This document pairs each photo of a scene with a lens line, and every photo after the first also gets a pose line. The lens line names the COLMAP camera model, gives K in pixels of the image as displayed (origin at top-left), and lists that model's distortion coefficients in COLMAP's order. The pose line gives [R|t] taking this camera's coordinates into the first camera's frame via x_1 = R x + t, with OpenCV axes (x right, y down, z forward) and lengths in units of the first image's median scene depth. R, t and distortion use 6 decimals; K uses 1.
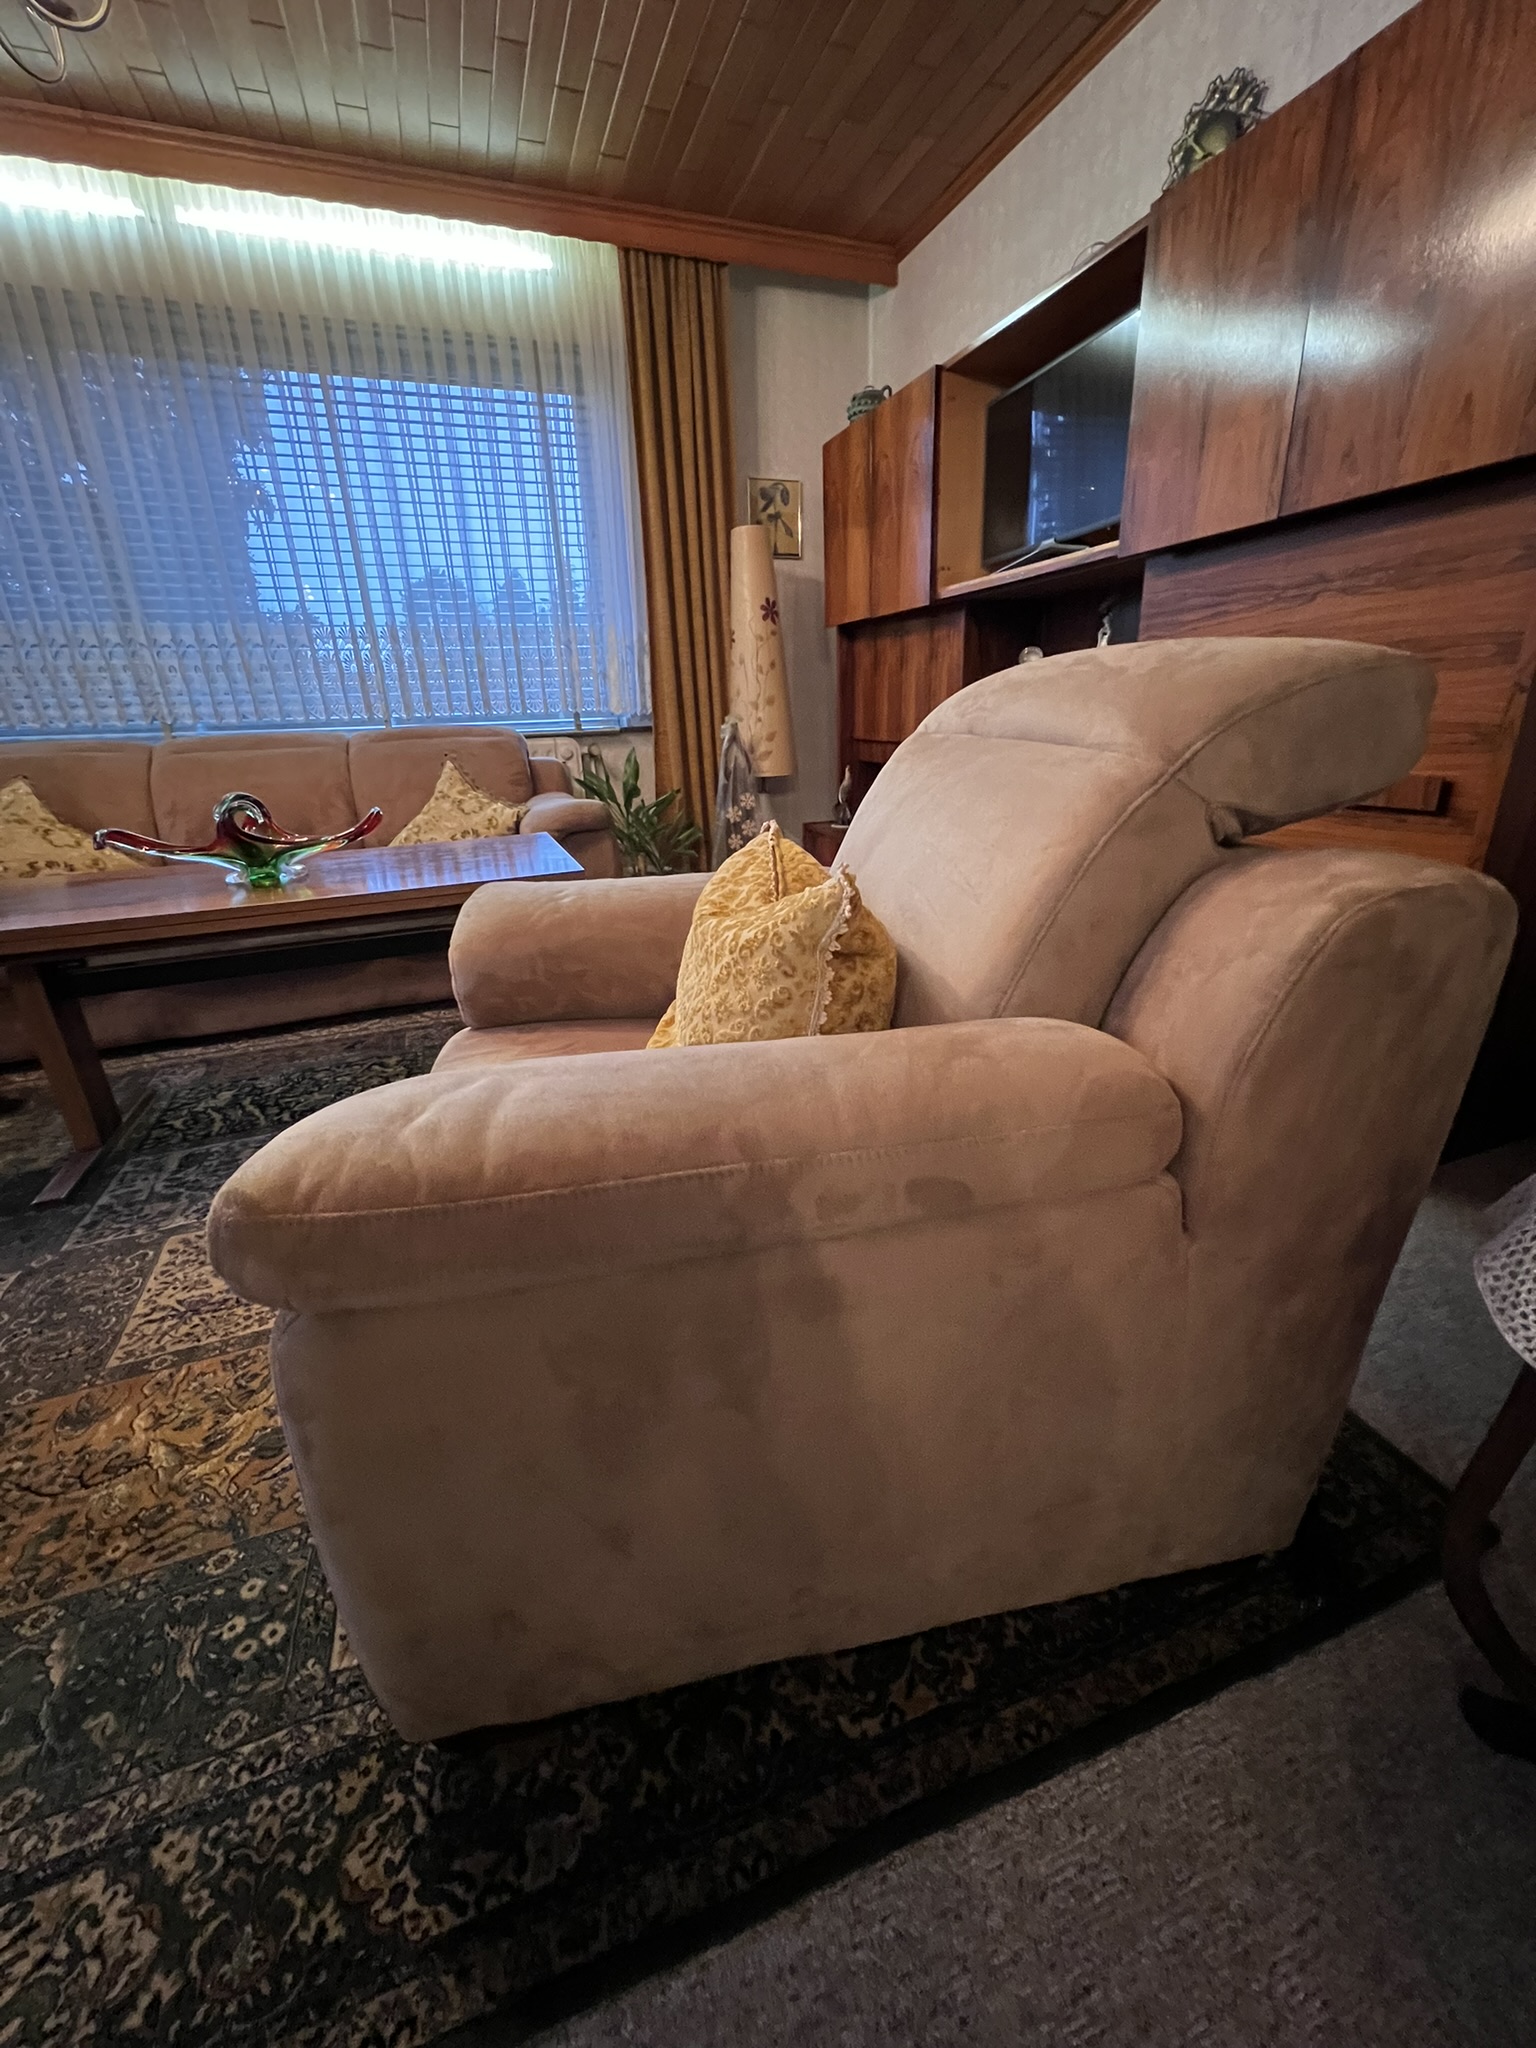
lens RADIAL K [[818.9, 0, 773.2], [0, 818.9, 1014.7], [0, 0, 1]] dist [-0.001249, 0.000355]
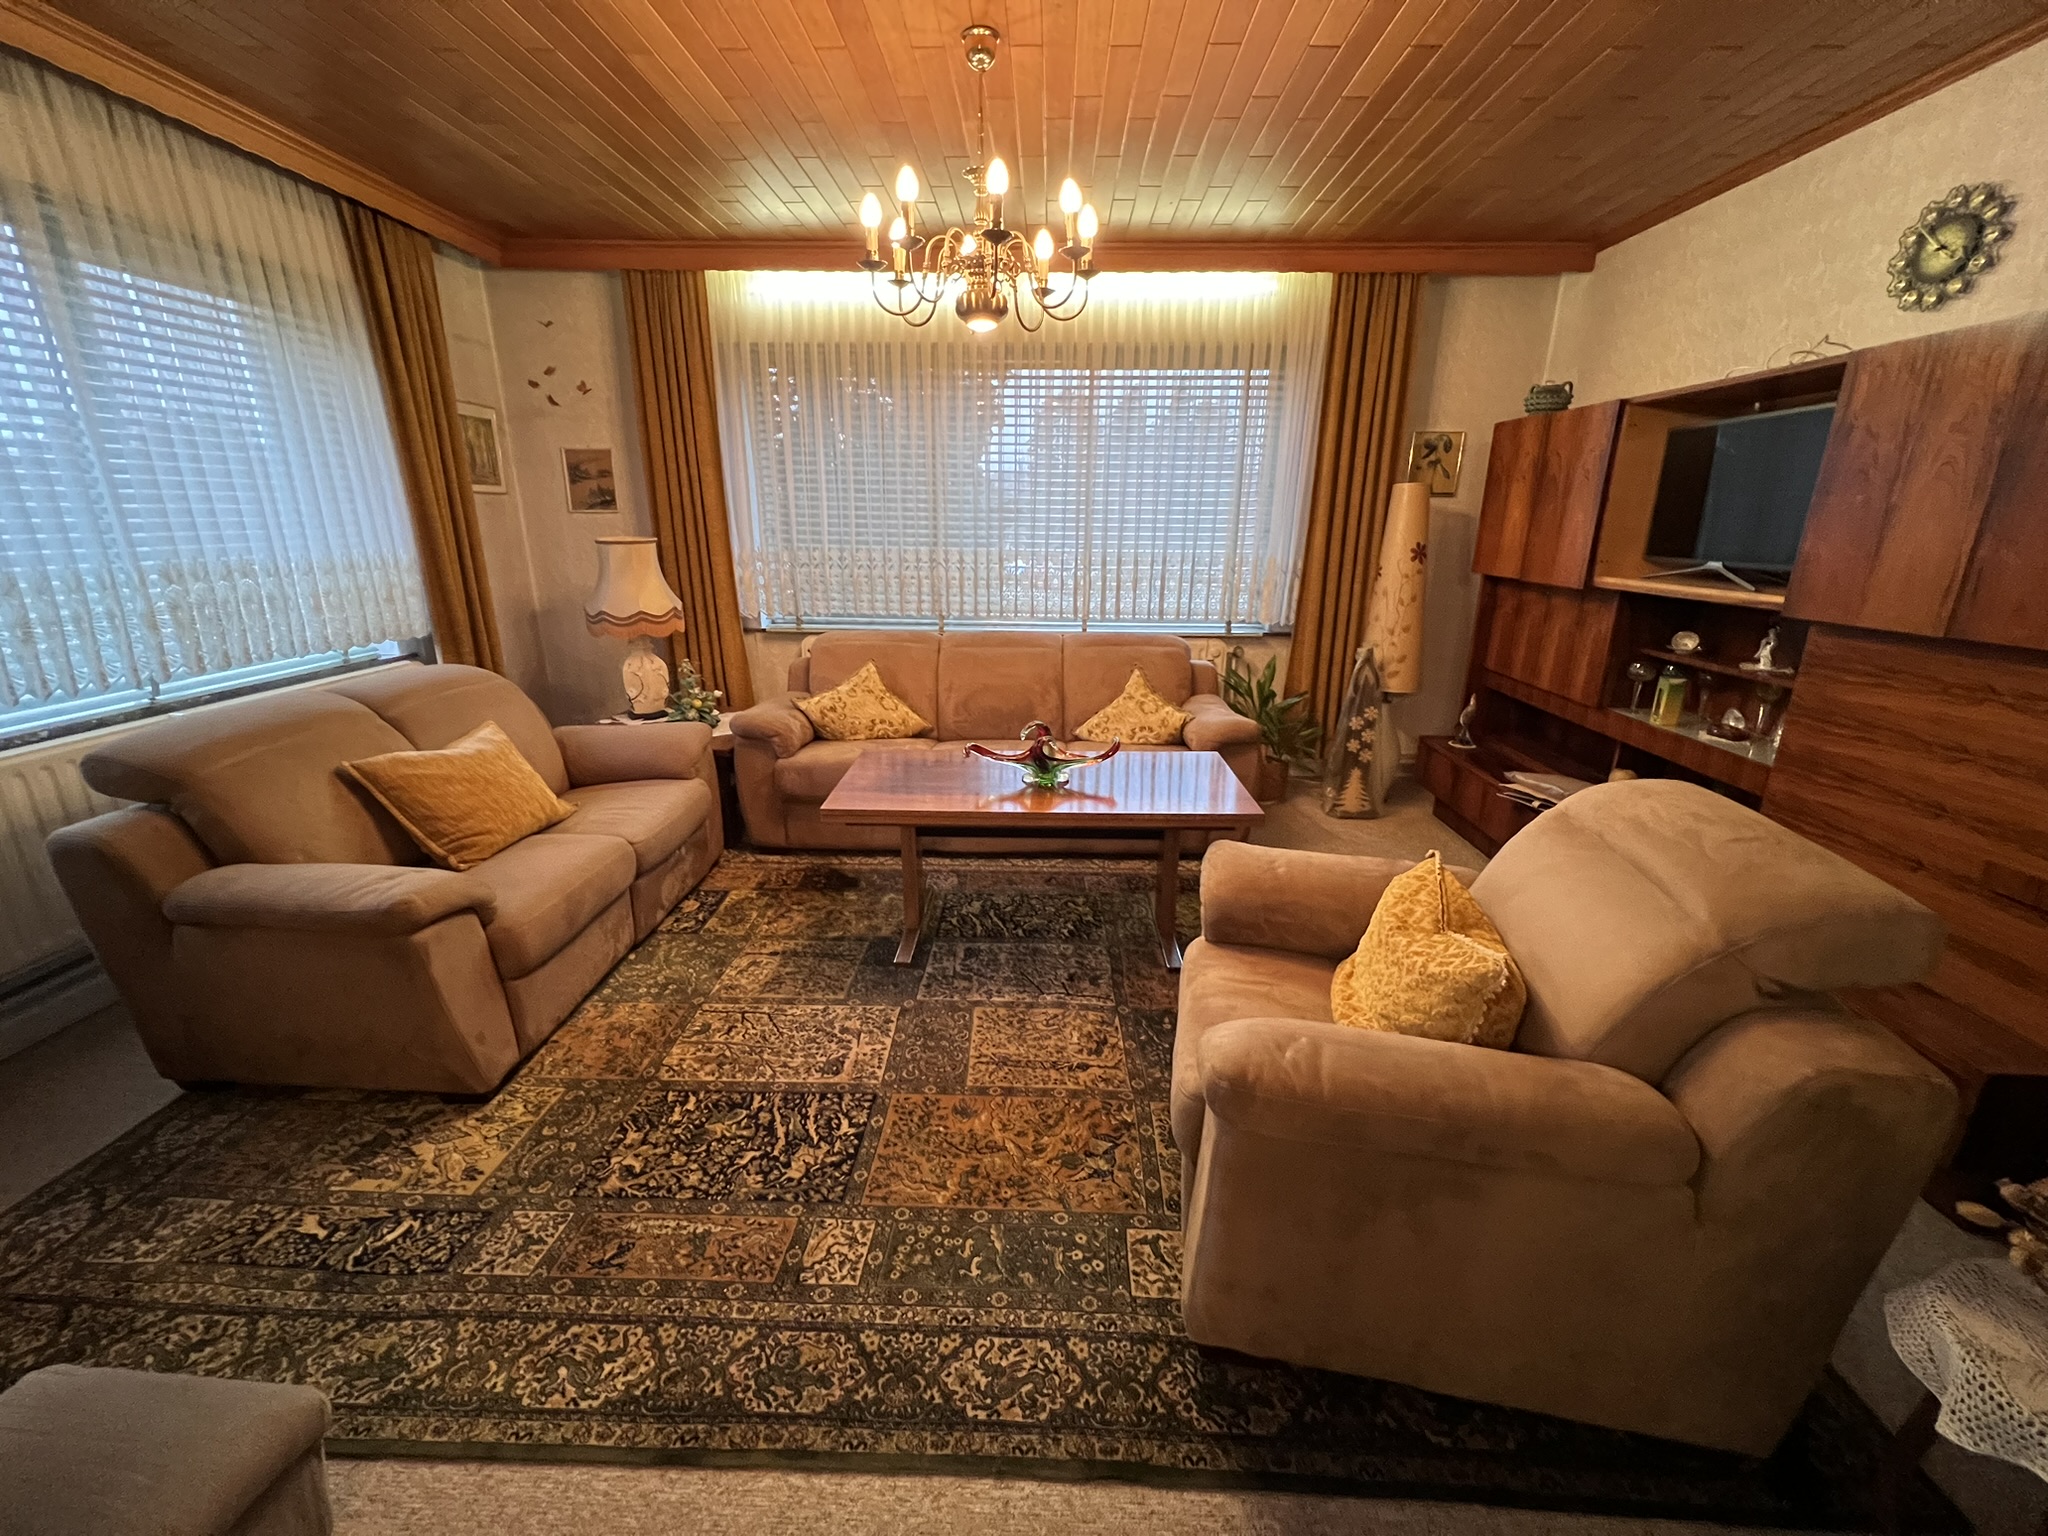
lens RADIAL K [[818.9, 0, 1016.4], [0, 818.9, 763.6], [0, 0, 1]] dist [-0.001249, 0.000355]
pose [[0.921613, 0.150211, -0.357863, -0.228145], [-0.171183, 0.984856, -0.027463, -0.255203], [0.348318, 0.086570, 0.933370, -0.777005]]
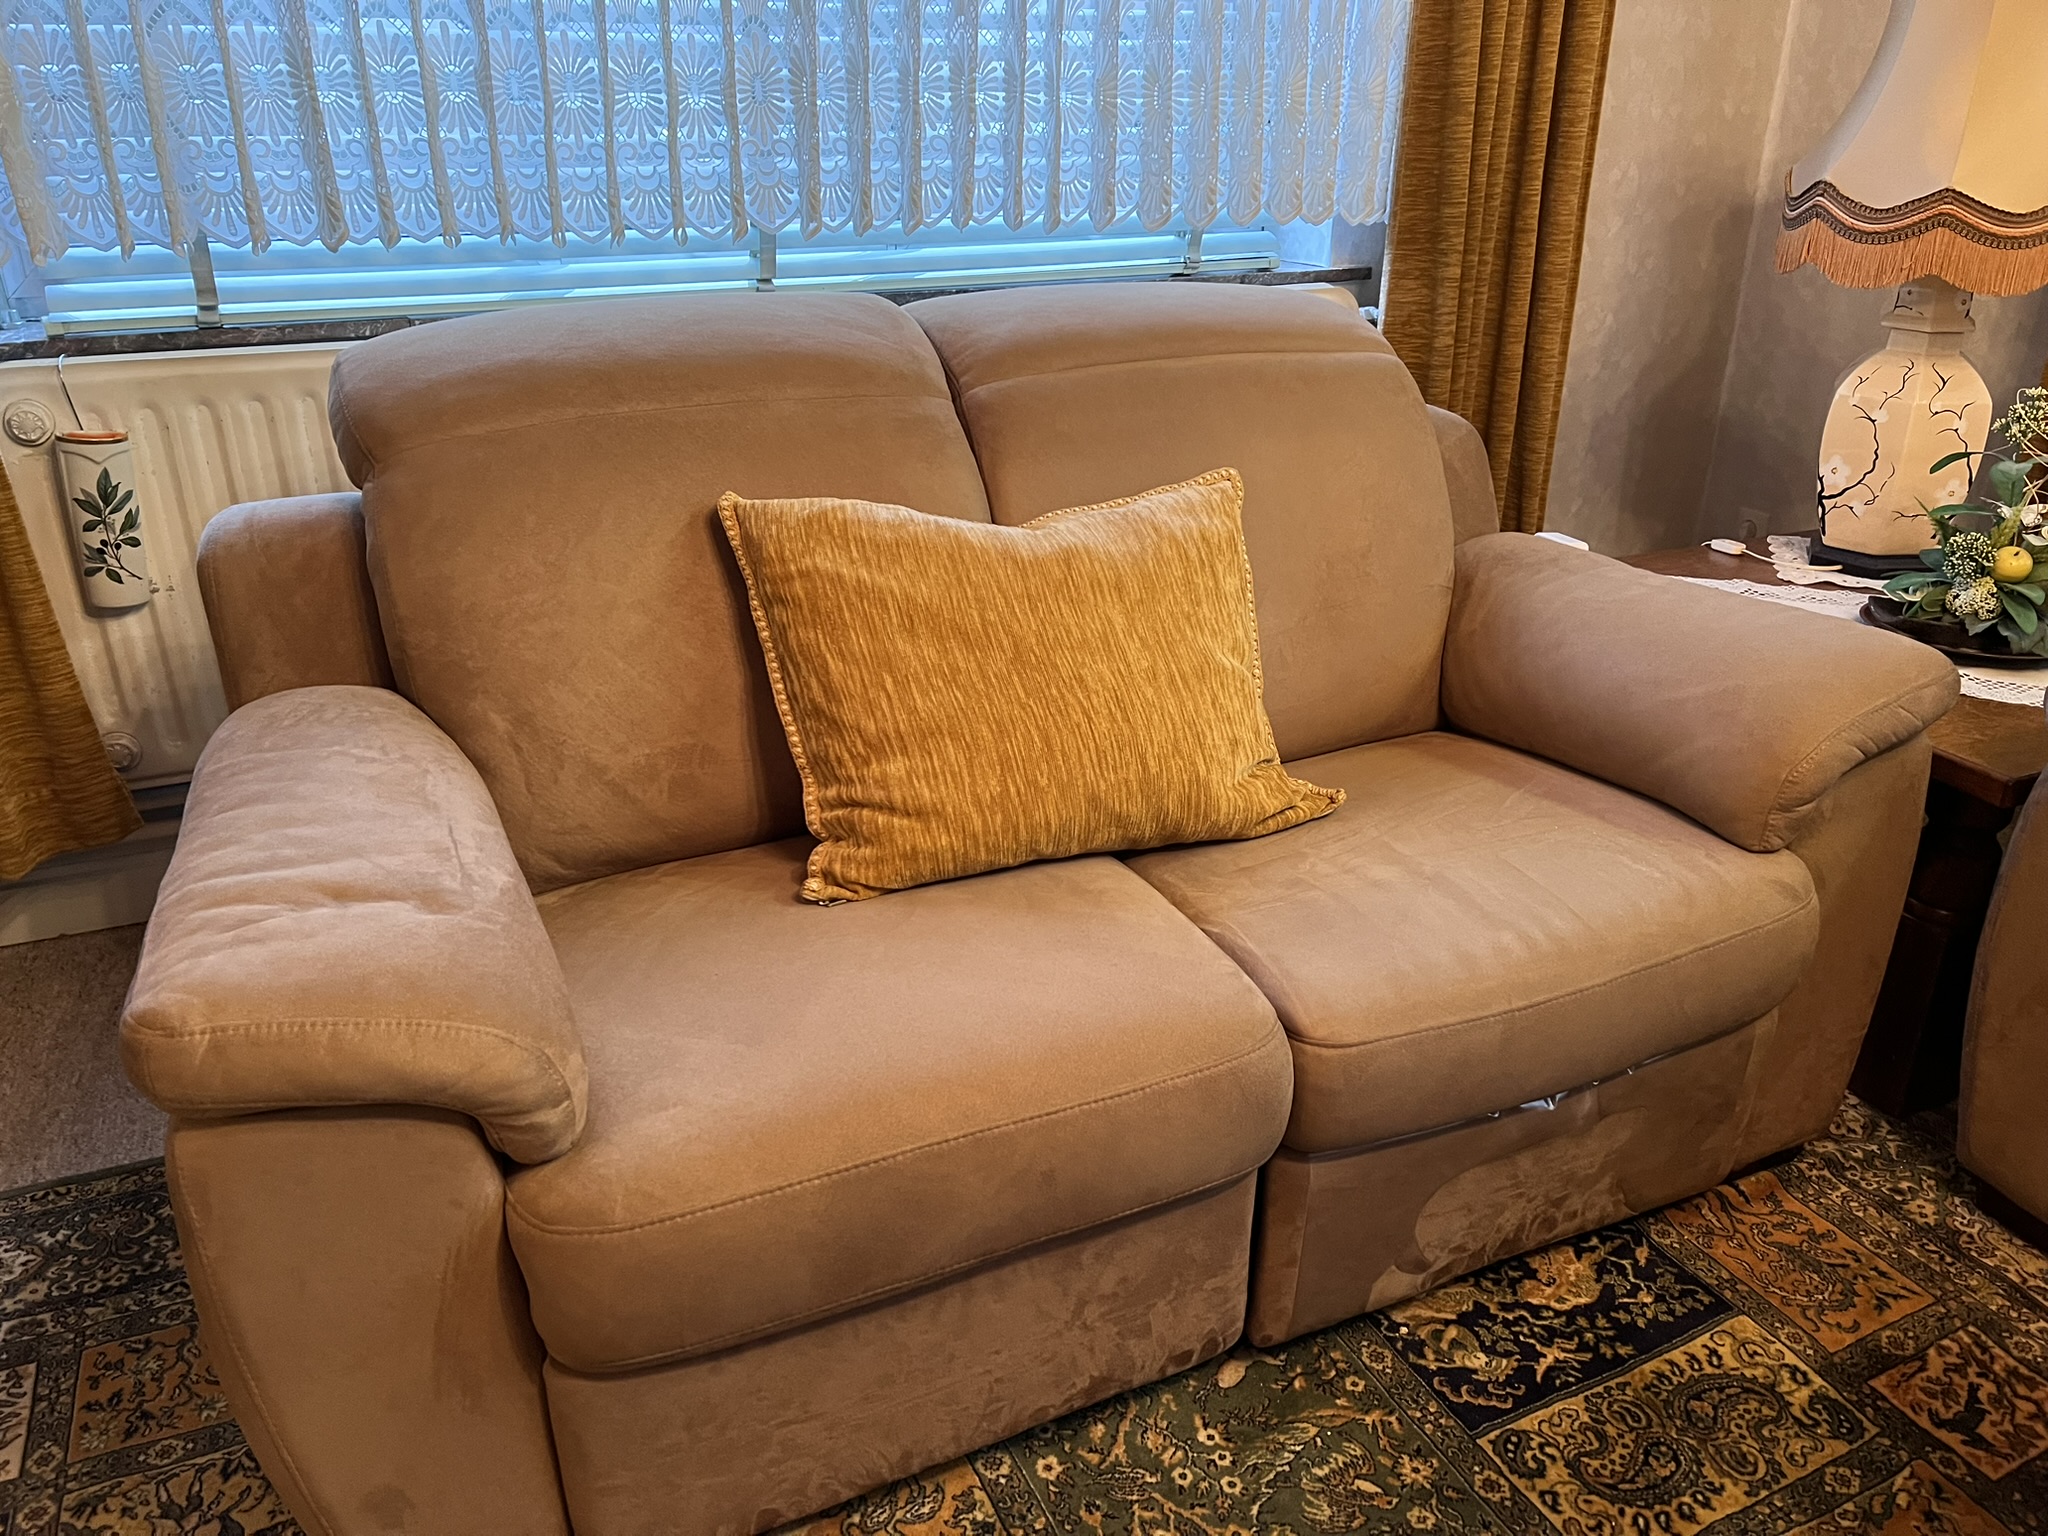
lens RADIAL K [[1536.8, 0, 1033.9], [0, 1536.8, 777.6], [0, 0, 1]] dist [0.054765, -0.068060]
pose [[0.079954, 0.438466, -0.895184, -1.222503], [-0.351224, 0.852857, 0.386364, -0.461793], [0.932871, 0.283519, 0.222189, 0.698279]]
